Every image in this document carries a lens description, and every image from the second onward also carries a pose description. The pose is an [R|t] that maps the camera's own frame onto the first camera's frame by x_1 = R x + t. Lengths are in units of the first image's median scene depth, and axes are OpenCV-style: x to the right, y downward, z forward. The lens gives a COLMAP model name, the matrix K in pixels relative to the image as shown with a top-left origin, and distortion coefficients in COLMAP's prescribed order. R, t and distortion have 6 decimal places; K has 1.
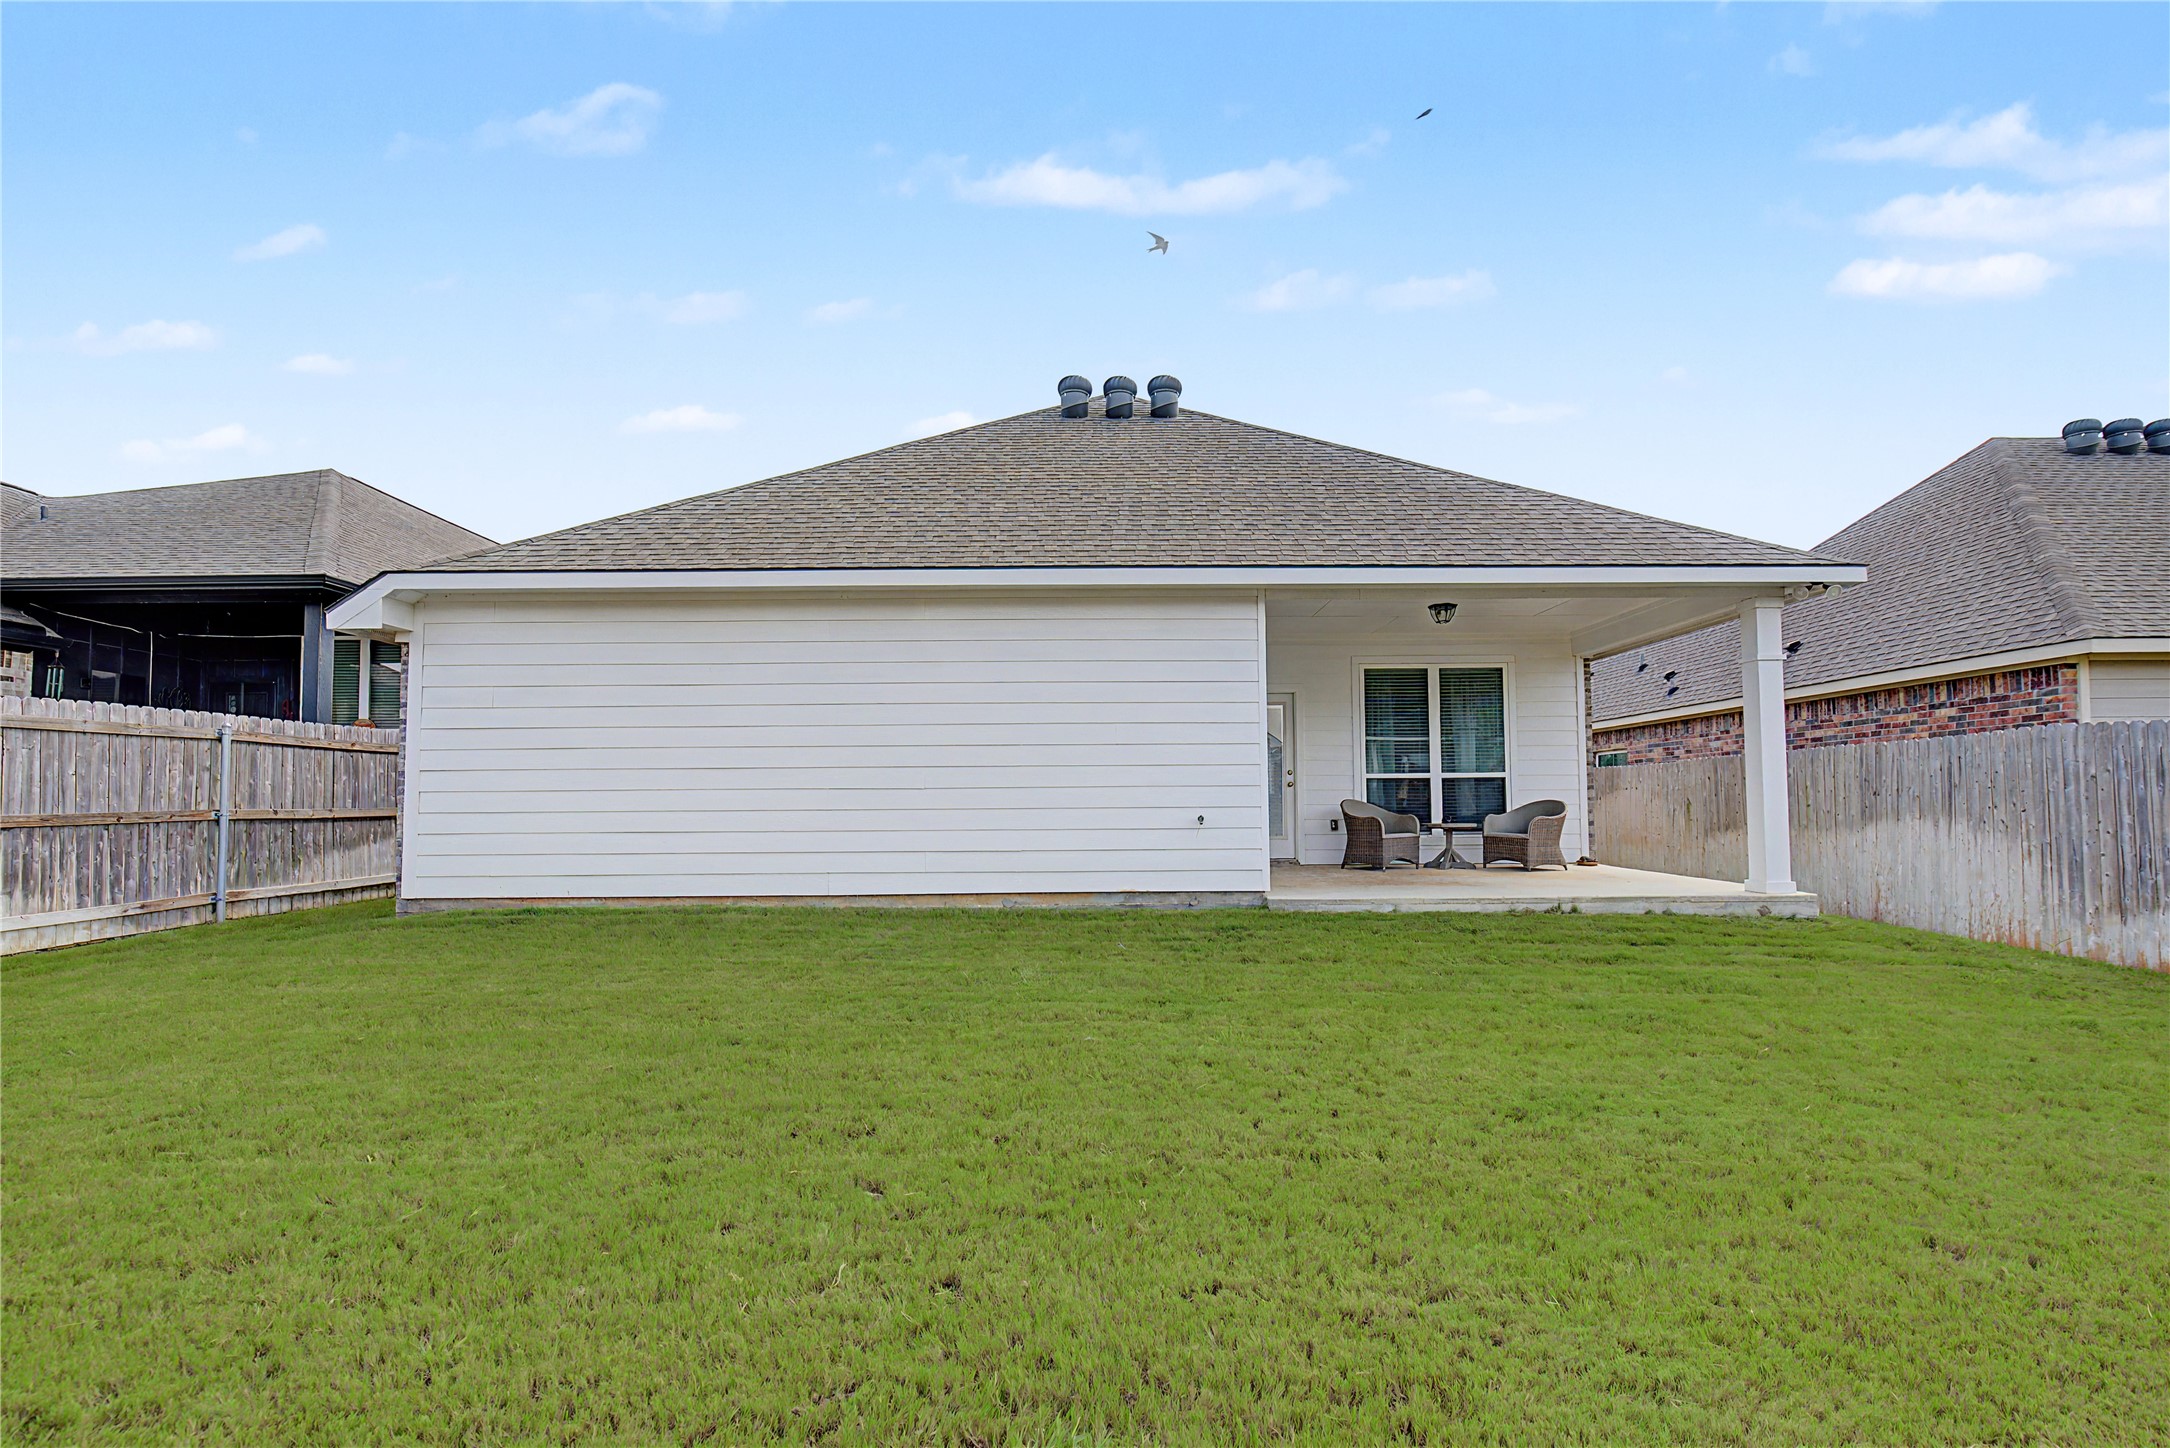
lens RADIAL K [[996.7, 0, 1100.8], [0, 996.7, 750.0], [0, 0, 1]] dist [-0.001848, -0.000035]
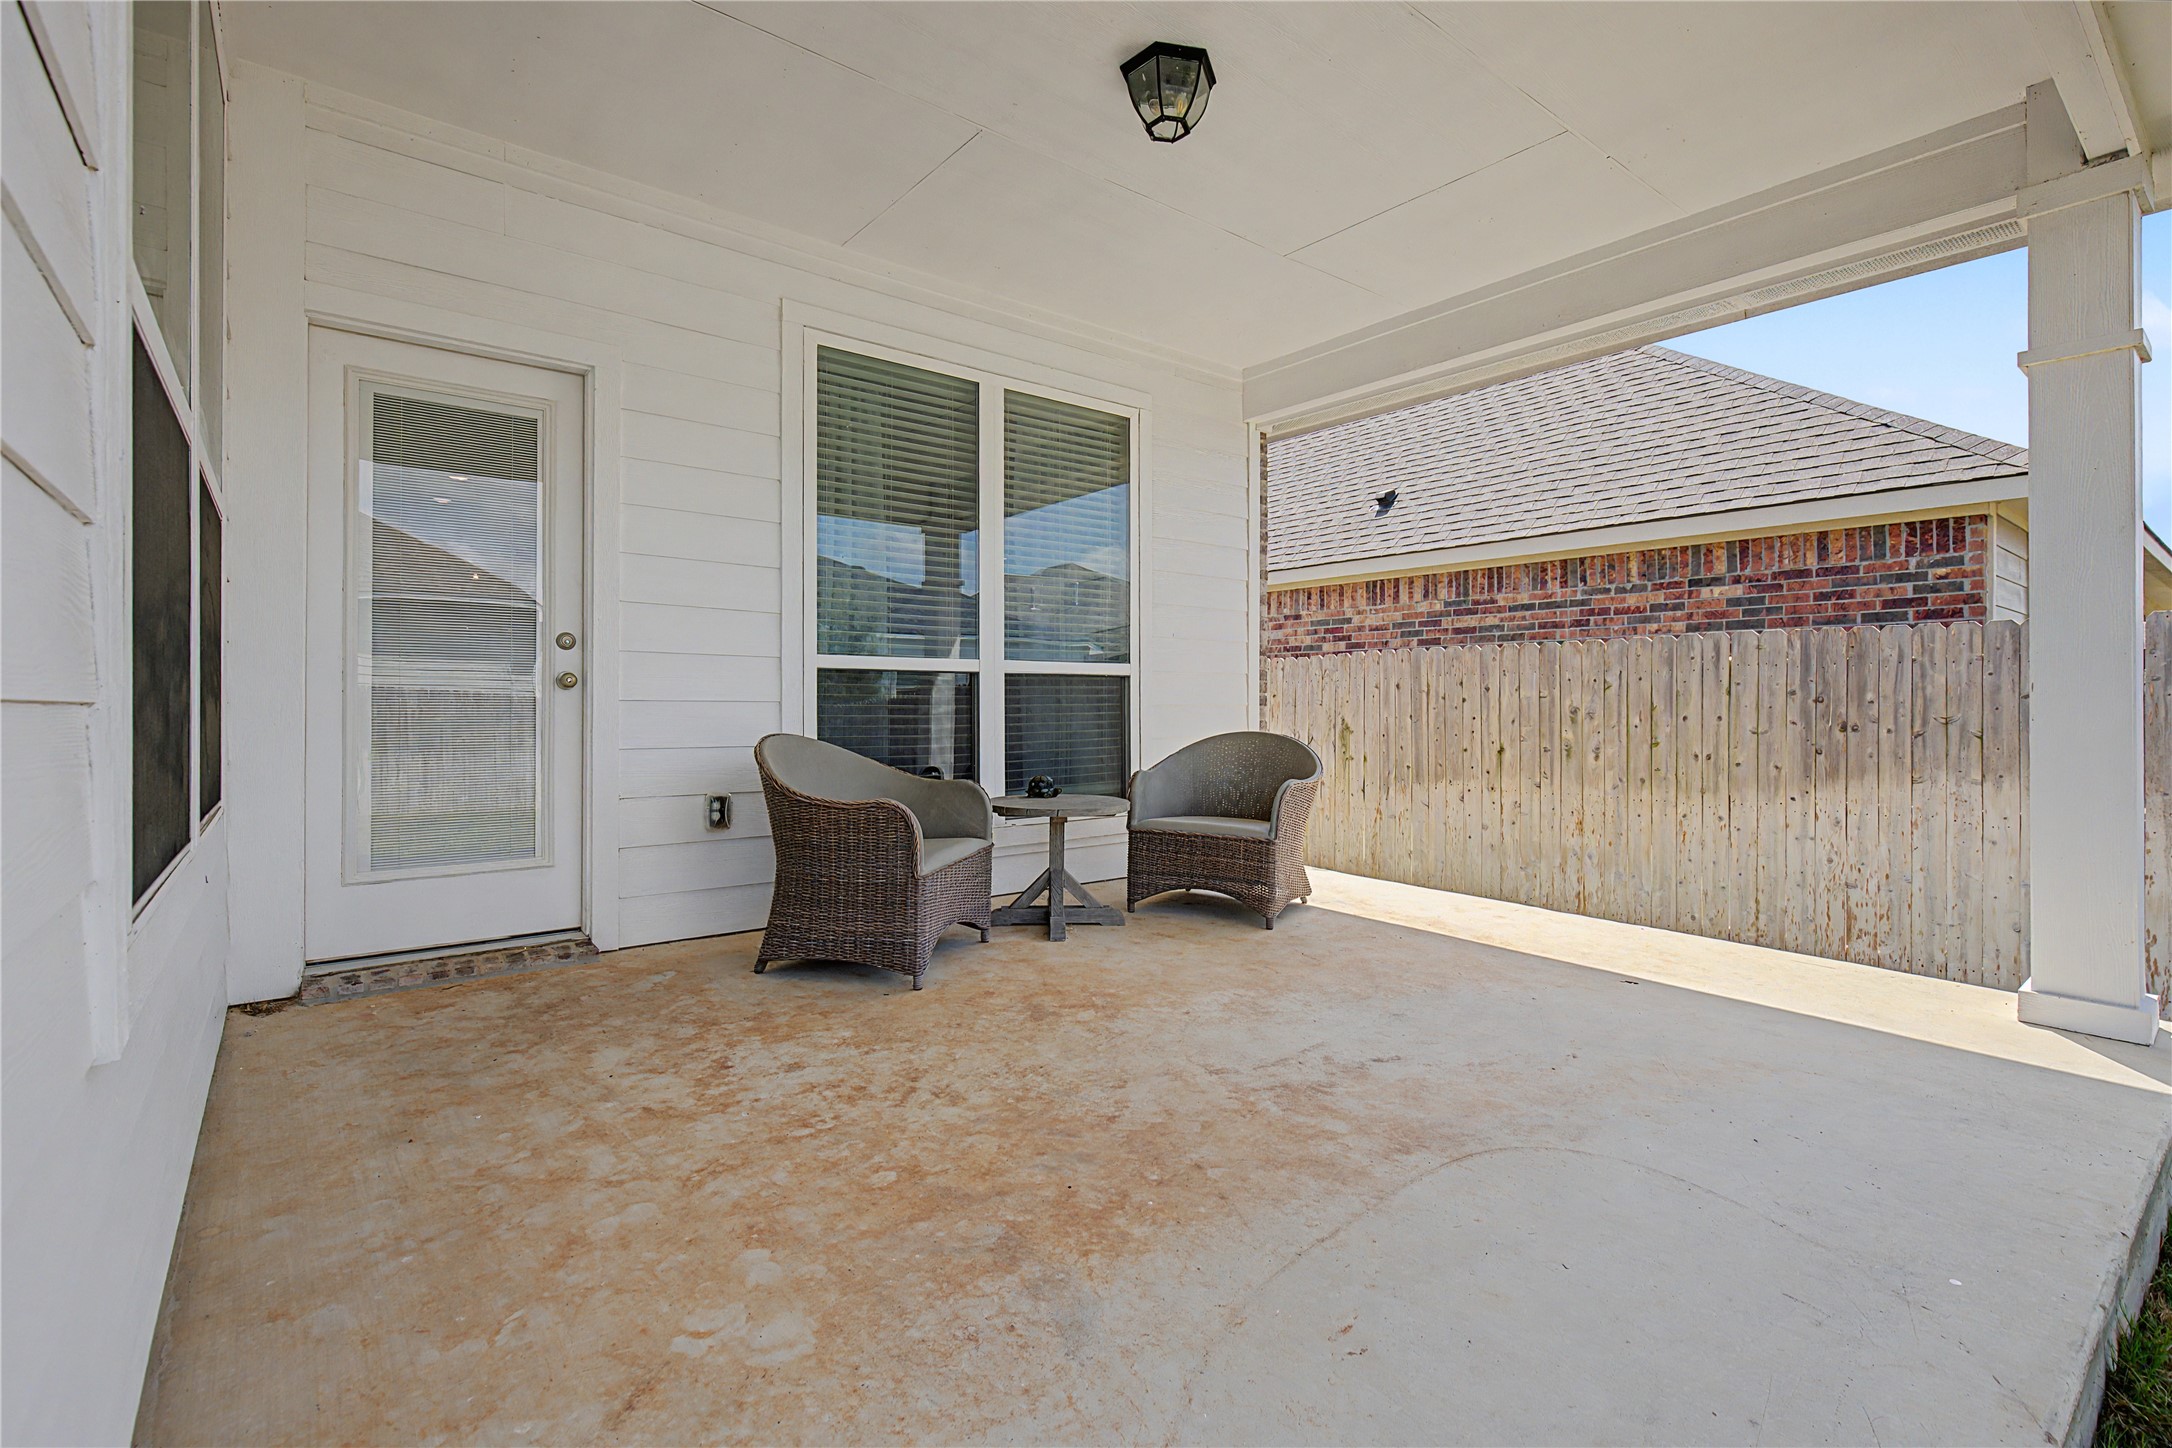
lens RADIAL K [[993.1, 0, 1113.1], [0, 993.1, 724.2], [0, 0, 1]] dist [-0.000812, -0.000278]
pose [[0.765998, -0.005461, 0.642820, 0.131700], [-0.043842, 0.997192, 0.060714, 0.023335], [-0.641346, -0.074690, 0.763608, 0.705808]]
